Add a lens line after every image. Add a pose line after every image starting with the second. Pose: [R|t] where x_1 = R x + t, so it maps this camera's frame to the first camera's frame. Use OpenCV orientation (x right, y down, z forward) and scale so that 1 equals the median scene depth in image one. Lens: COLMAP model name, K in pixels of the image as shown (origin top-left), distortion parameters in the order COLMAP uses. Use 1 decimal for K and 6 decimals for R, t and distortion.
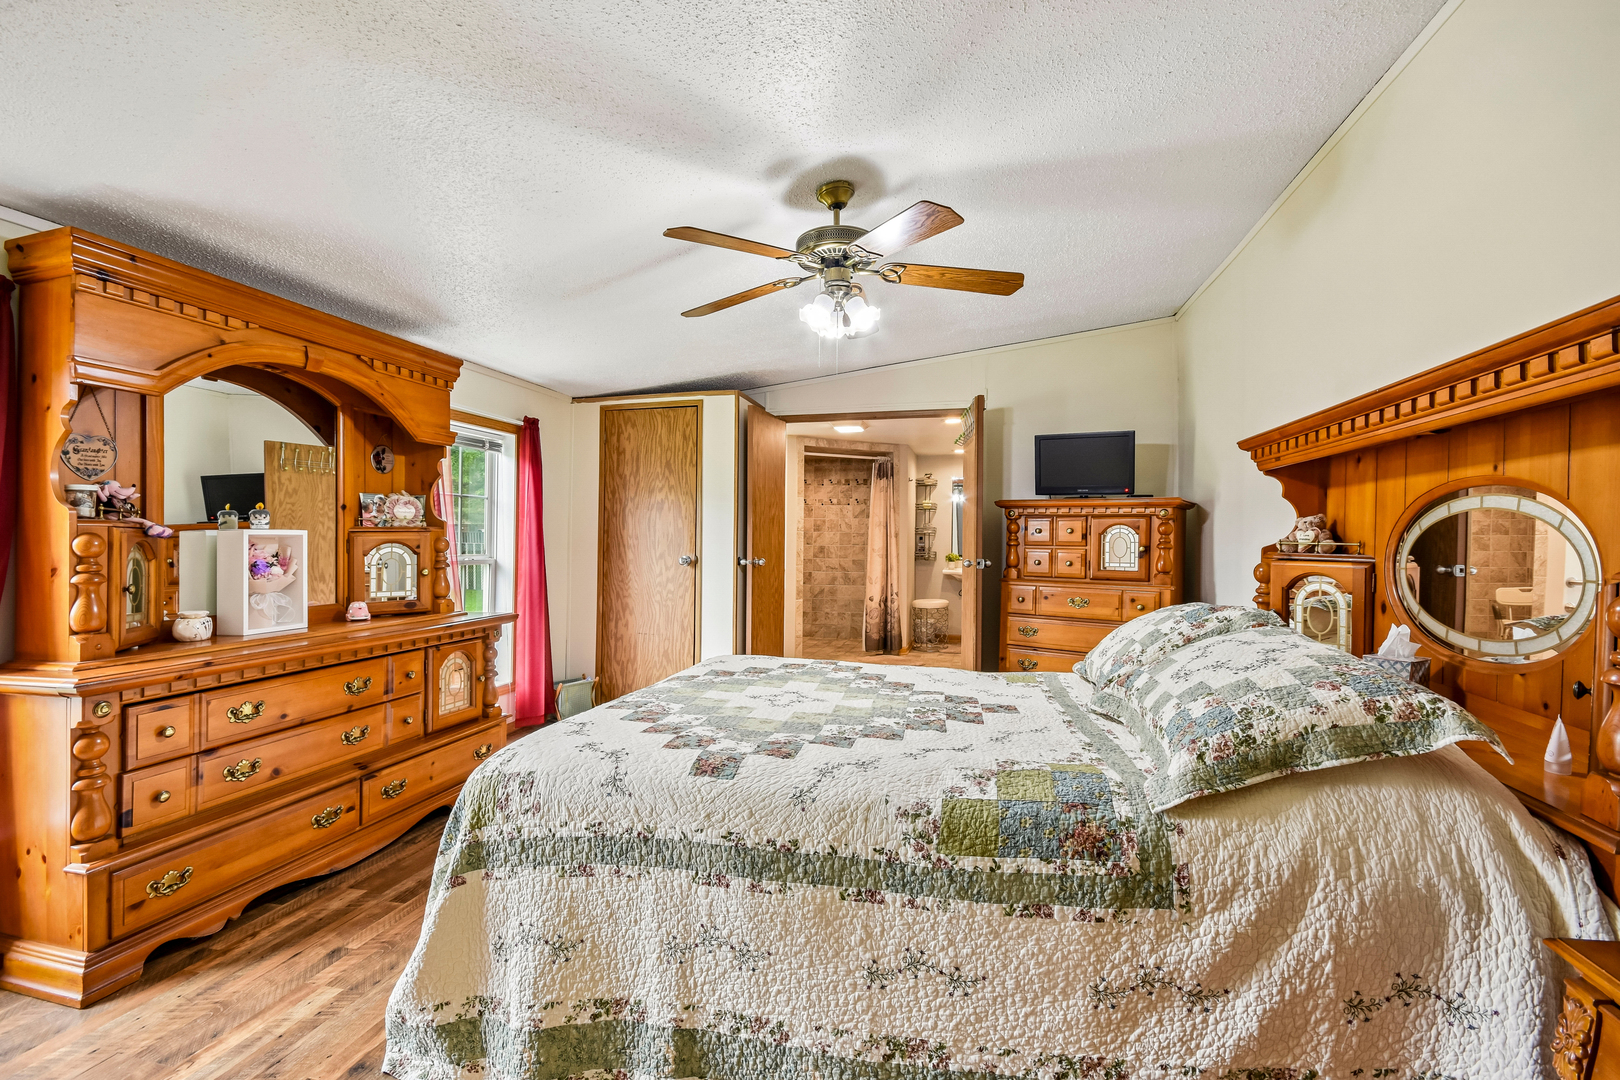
lens RADIAL K [[714.1, 0, 839.1], [0, 714.1, 537.2], [0, 0, 1]] dist [-0.002214, -0.000212]
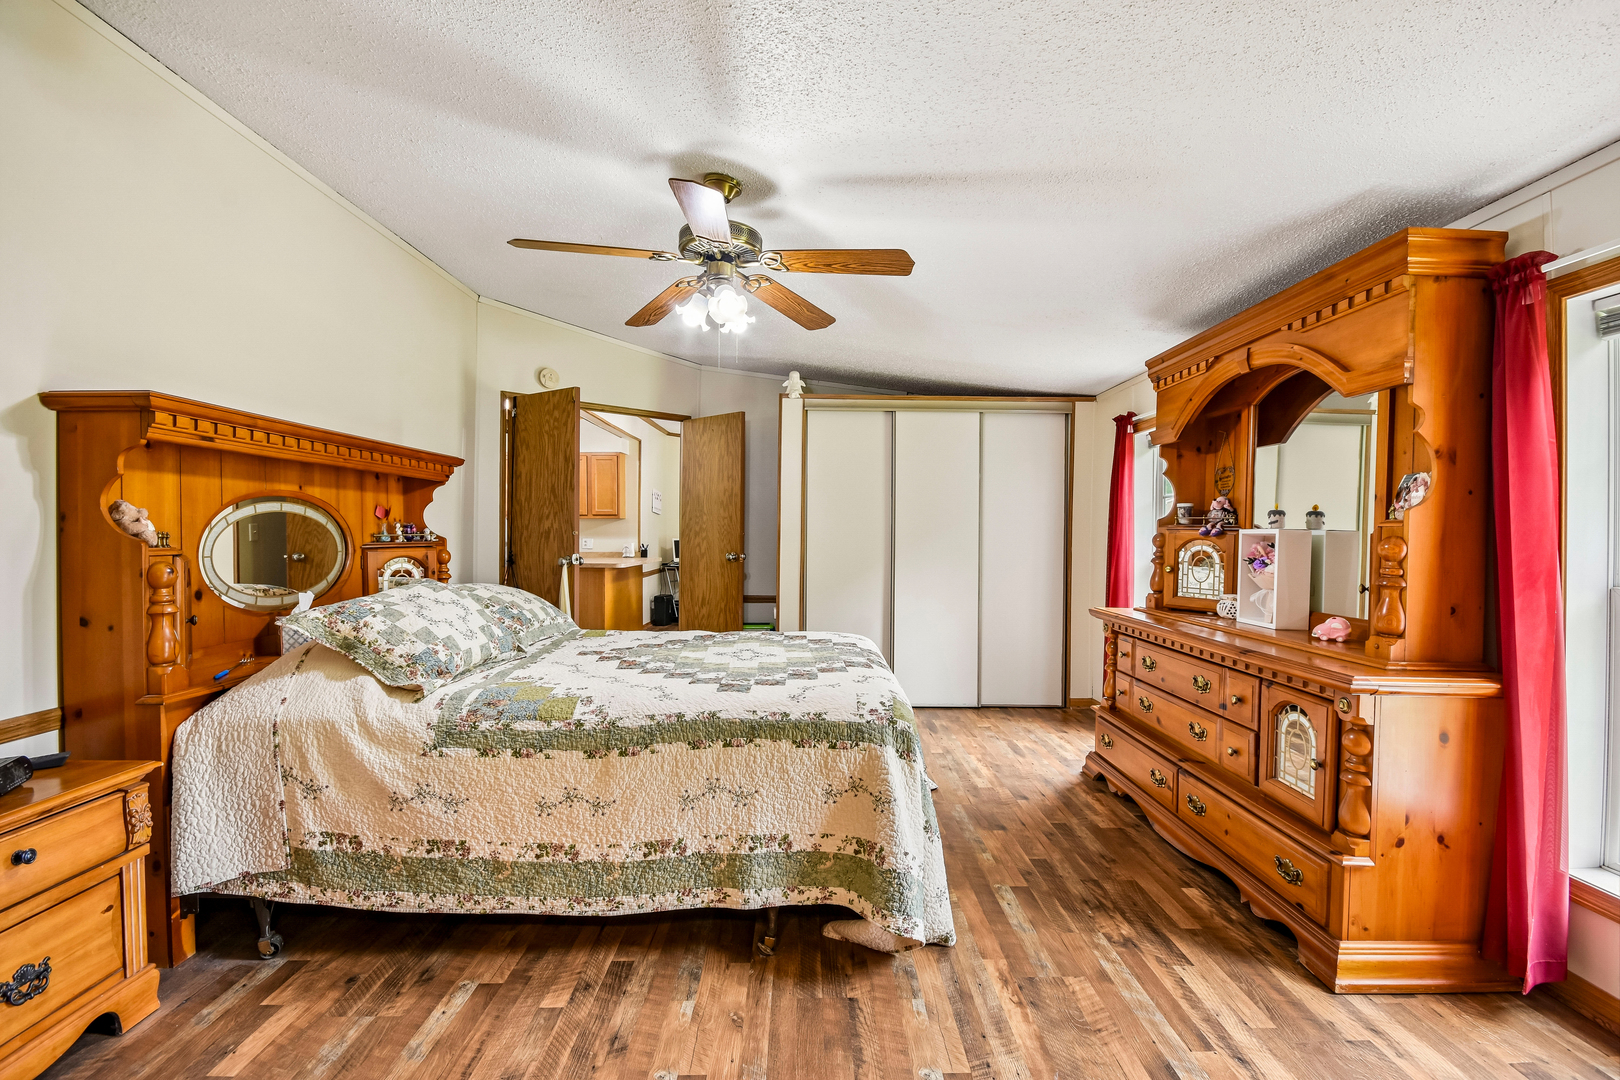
lens RADIAL K [[711.6, 0, 820.8], [0, 711.6, 549.0], [0, 0, 1]] dist [-0.004047, -0.000612]
pose [[-0.976484, 0.000624, -0.215588, 0.032335], [-0.003885, 0.999782, 0.020492, 0.001365], [0.215554, 0.020848, -0.976269, 1.125266]]
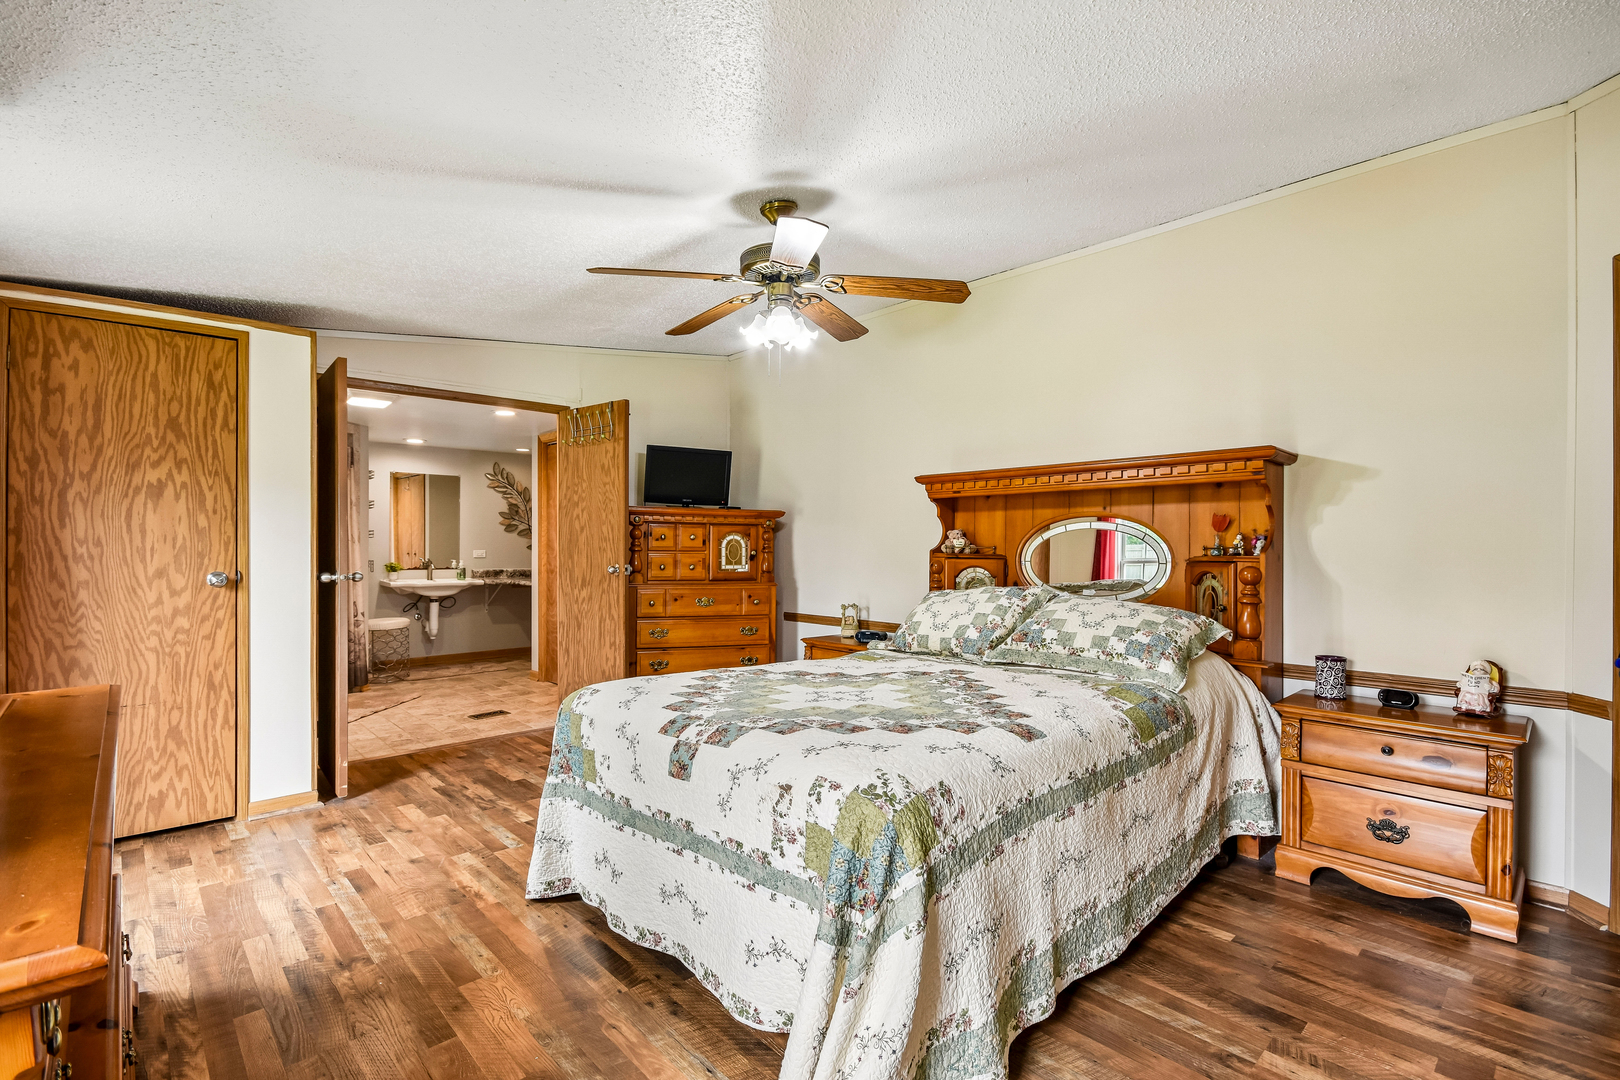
lens RADIAL K [[733.4, 0, 834.6], [0, 733.4, 544.0], [0, 0, 1]] dist [-0.011686, -0.000203]
pose [[0.561258, 0.000359, 0.827641, -0.477594], [-0.001882, 0.999998, 0.000842, -0.000158], [-0.827639, -0.002031, 0.561257, 0.196190]]
